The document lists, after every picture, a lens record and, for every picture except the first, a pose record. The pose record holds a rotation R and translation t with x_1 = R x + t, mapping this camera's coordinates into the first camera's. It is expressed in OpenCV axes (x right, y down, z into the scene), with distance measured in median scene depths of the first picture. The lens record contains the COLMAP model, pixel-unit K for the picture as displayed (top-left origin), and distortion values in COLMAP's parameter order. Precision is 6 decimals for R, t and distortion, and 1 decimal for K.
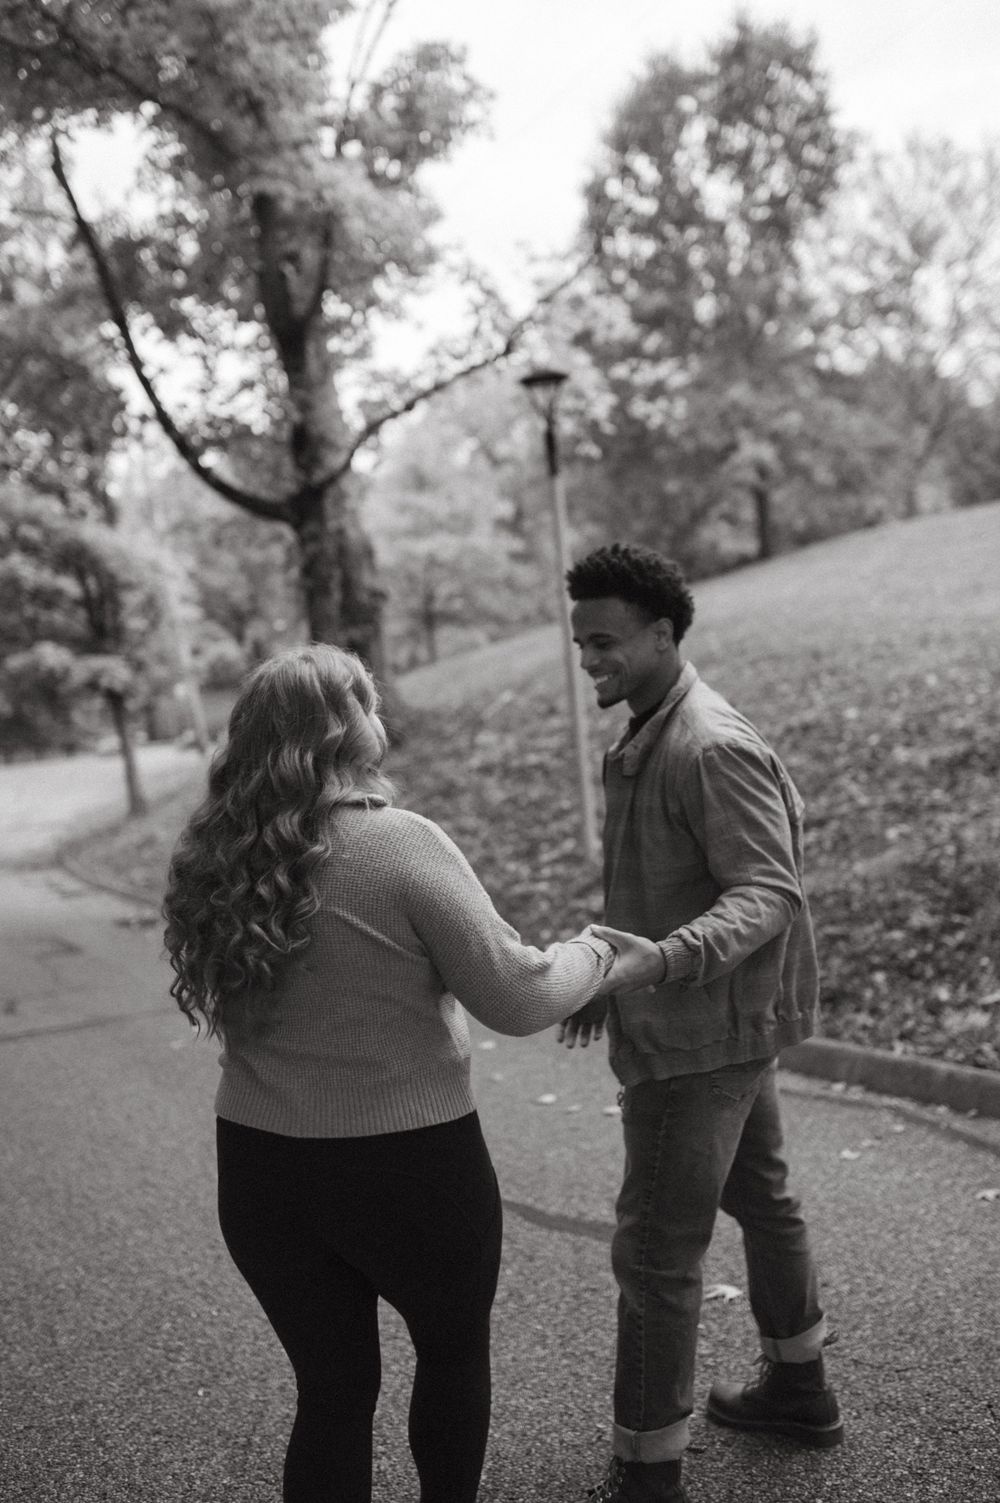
lens RADIAL K [[1467.5, 0, 500.0], [0, 1467.5, 751.5], [0, 0, 1]] dist [-0.072326, 0.124535]
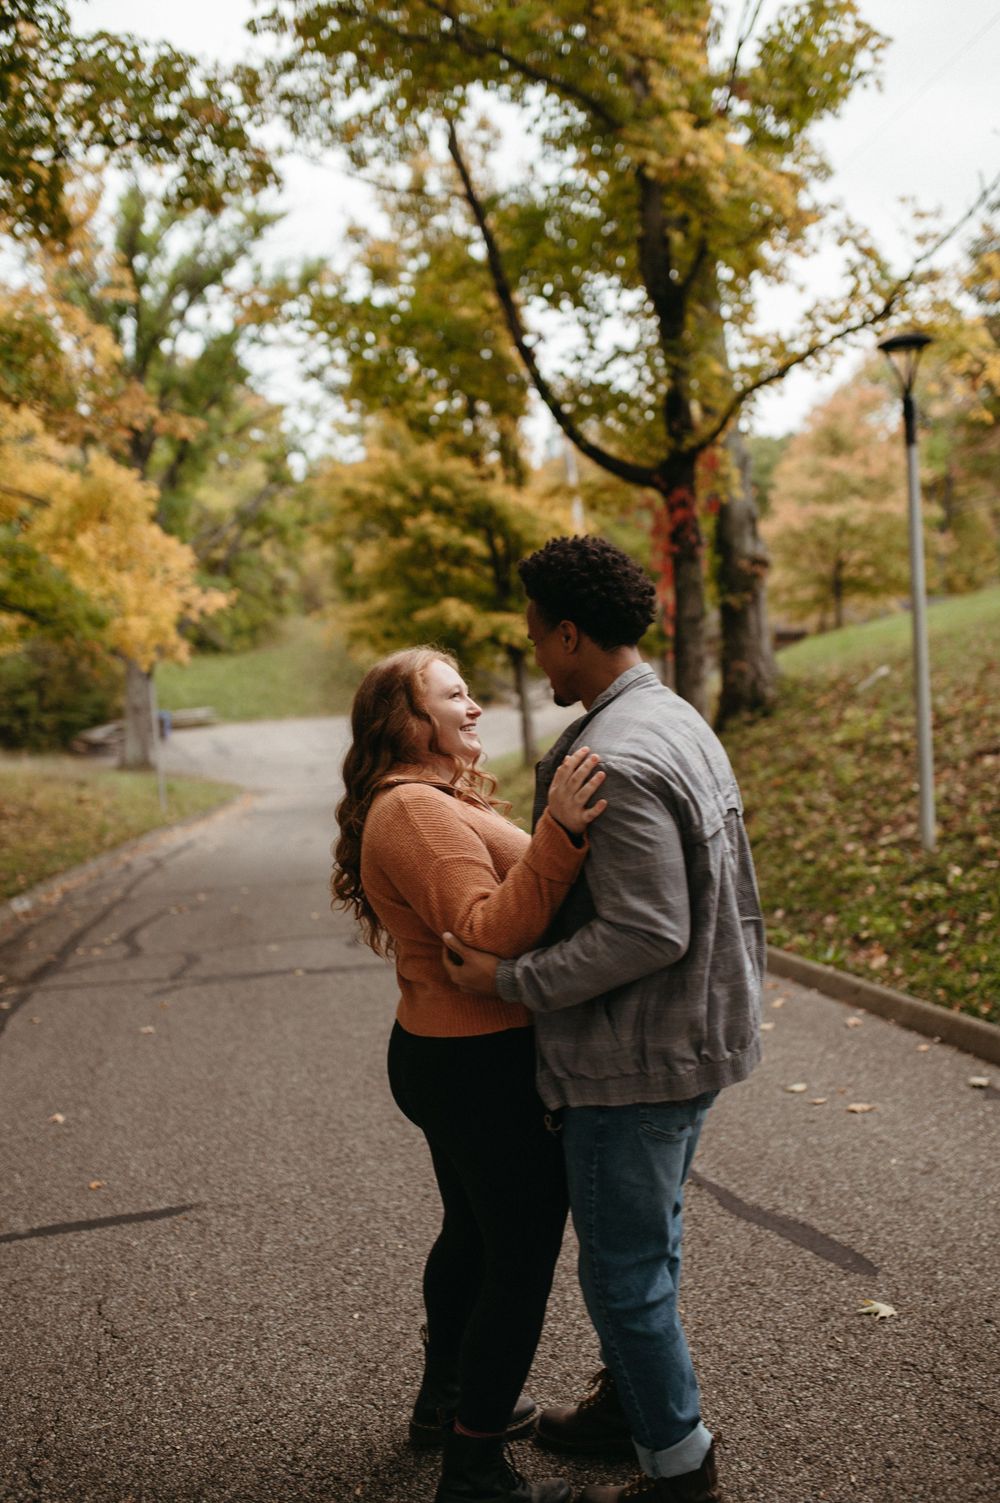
lens RADIAL K [[1467.5, 0, 500.0], [0, 1467.5, 751.5], [0, 0, 1]] dist [-0.072326, 0.124535]
pose [[0.951447, 0.061804, -0.301544, 0.066406], [-0.053230, 0.997912, 0.036579, -0.007055], [0.303175, -0.018751, 0.952751, 0.004686]]
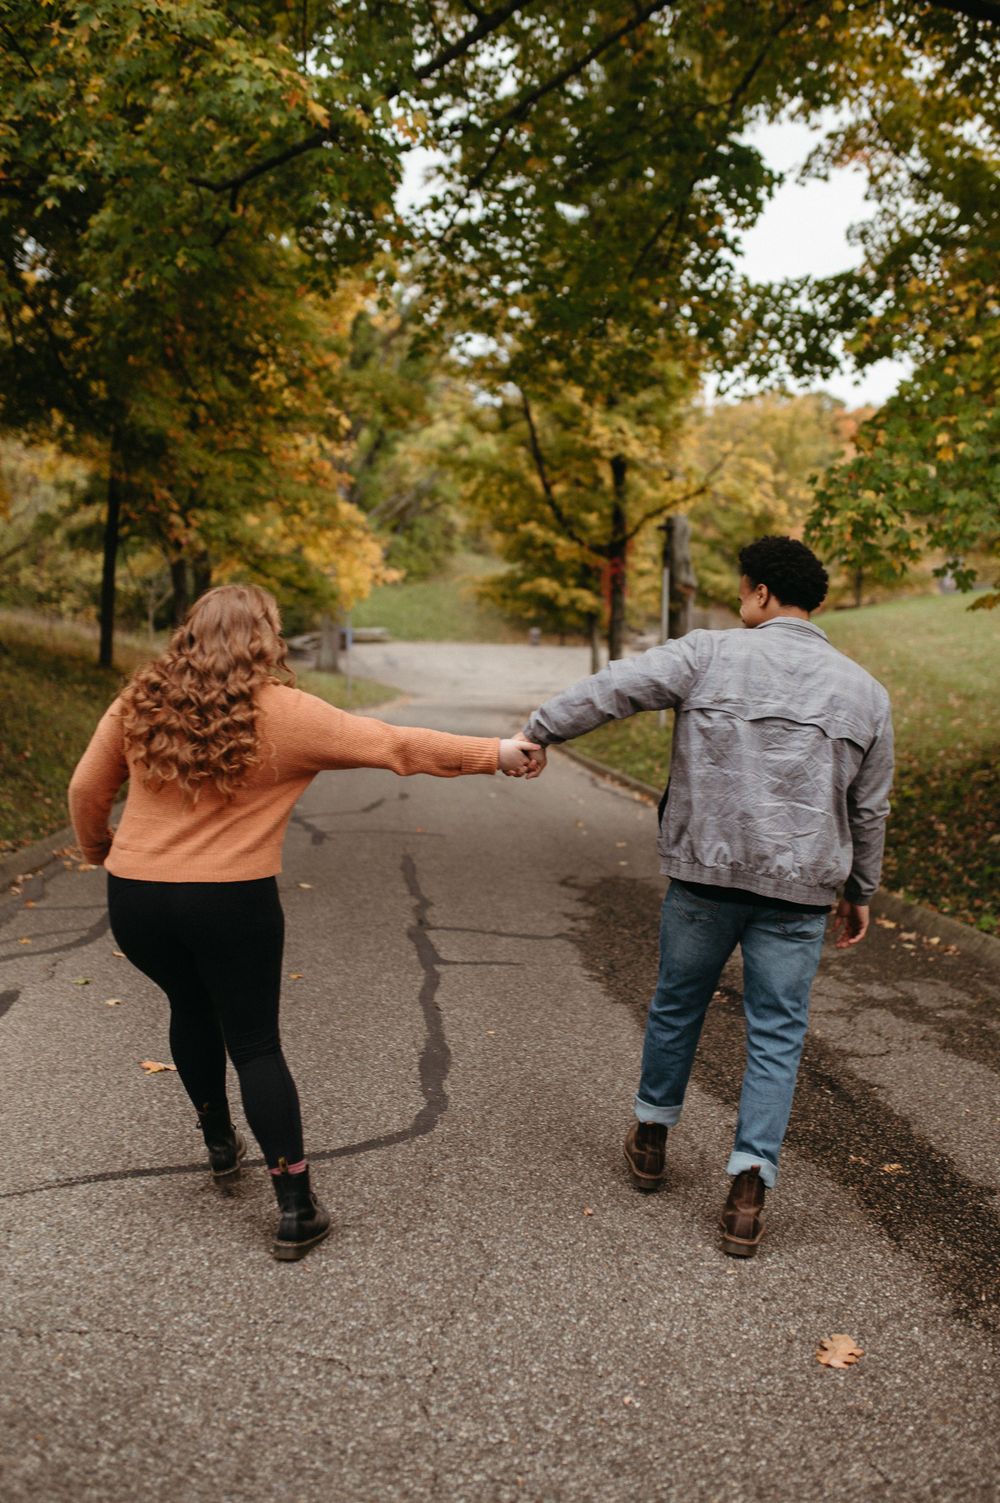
lens RADIAL K [[1474.0, 0, 516.7], [0, 1474.0, 744.6], [0, 0, 1]] dist [-0.030376, 0.011963]
pose [[0.906616, 0.159834, -0.390513, 0.459590], [-0.135282, 0.986730, 0.089791, -0.048650], [0.399683, -0.028576, 0.916208, -0.719575]]
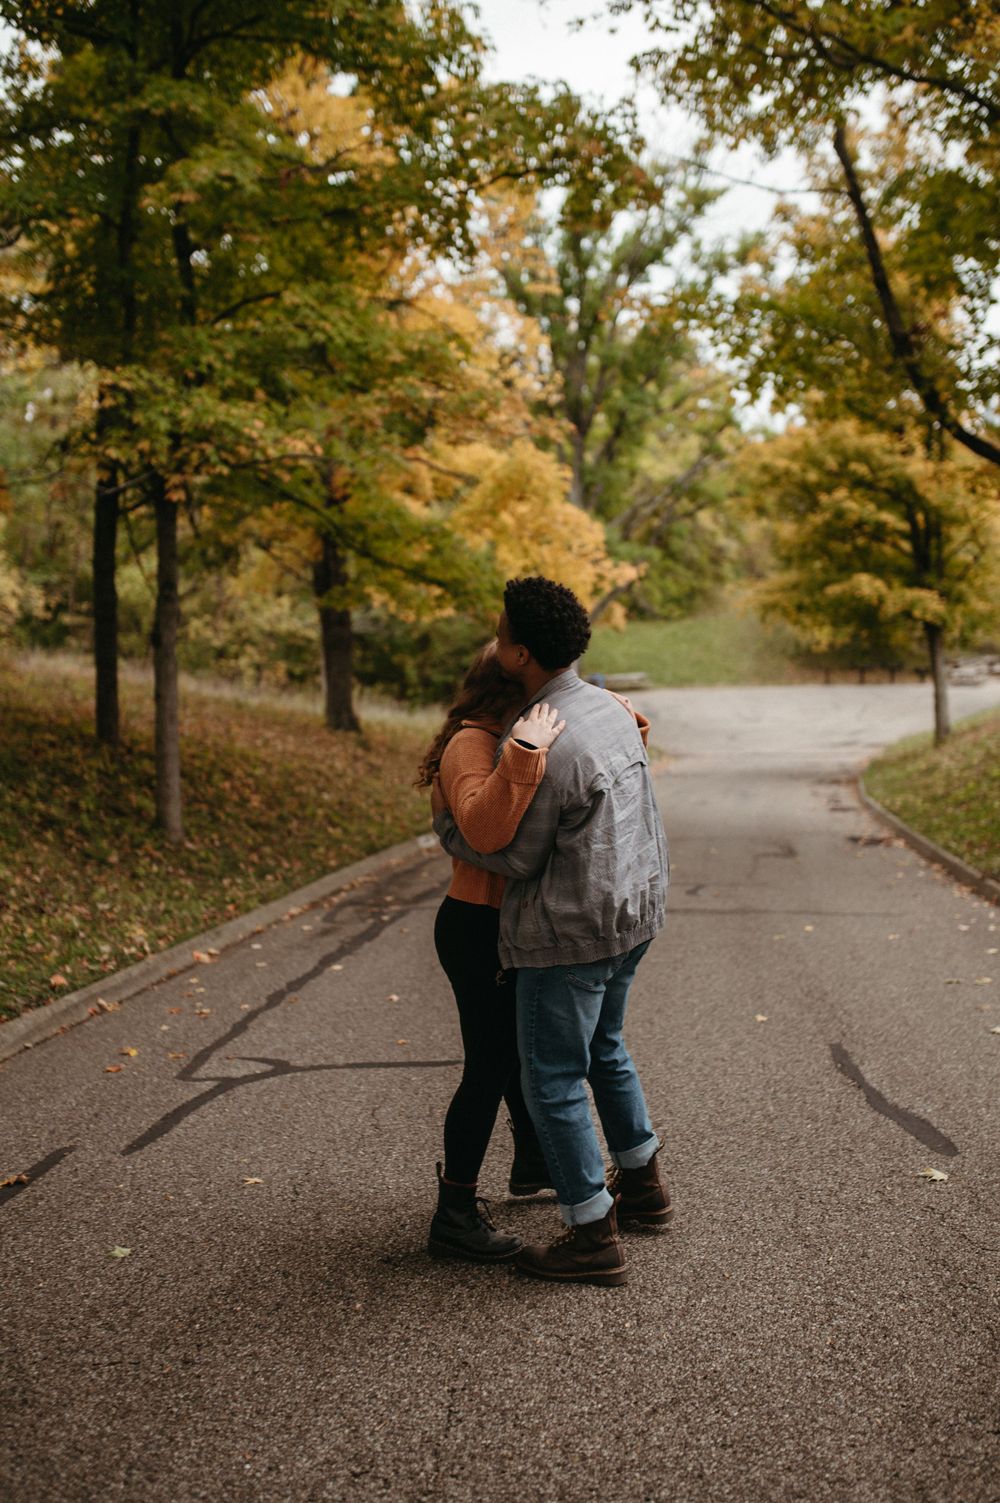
lens RADIAL K [[1467.5, 0, 500.0], [0, 1467.5, 751.5], [0, 0, 1]] dist [-0.072326, 0.124535]
pose [[0.815783, 0.112961, -0.567220, 0.125283], [-0.081627, 0.993412, 0.080439, -0.013656], [0.572569, -0.019320, 0.819629, -0.030978]]
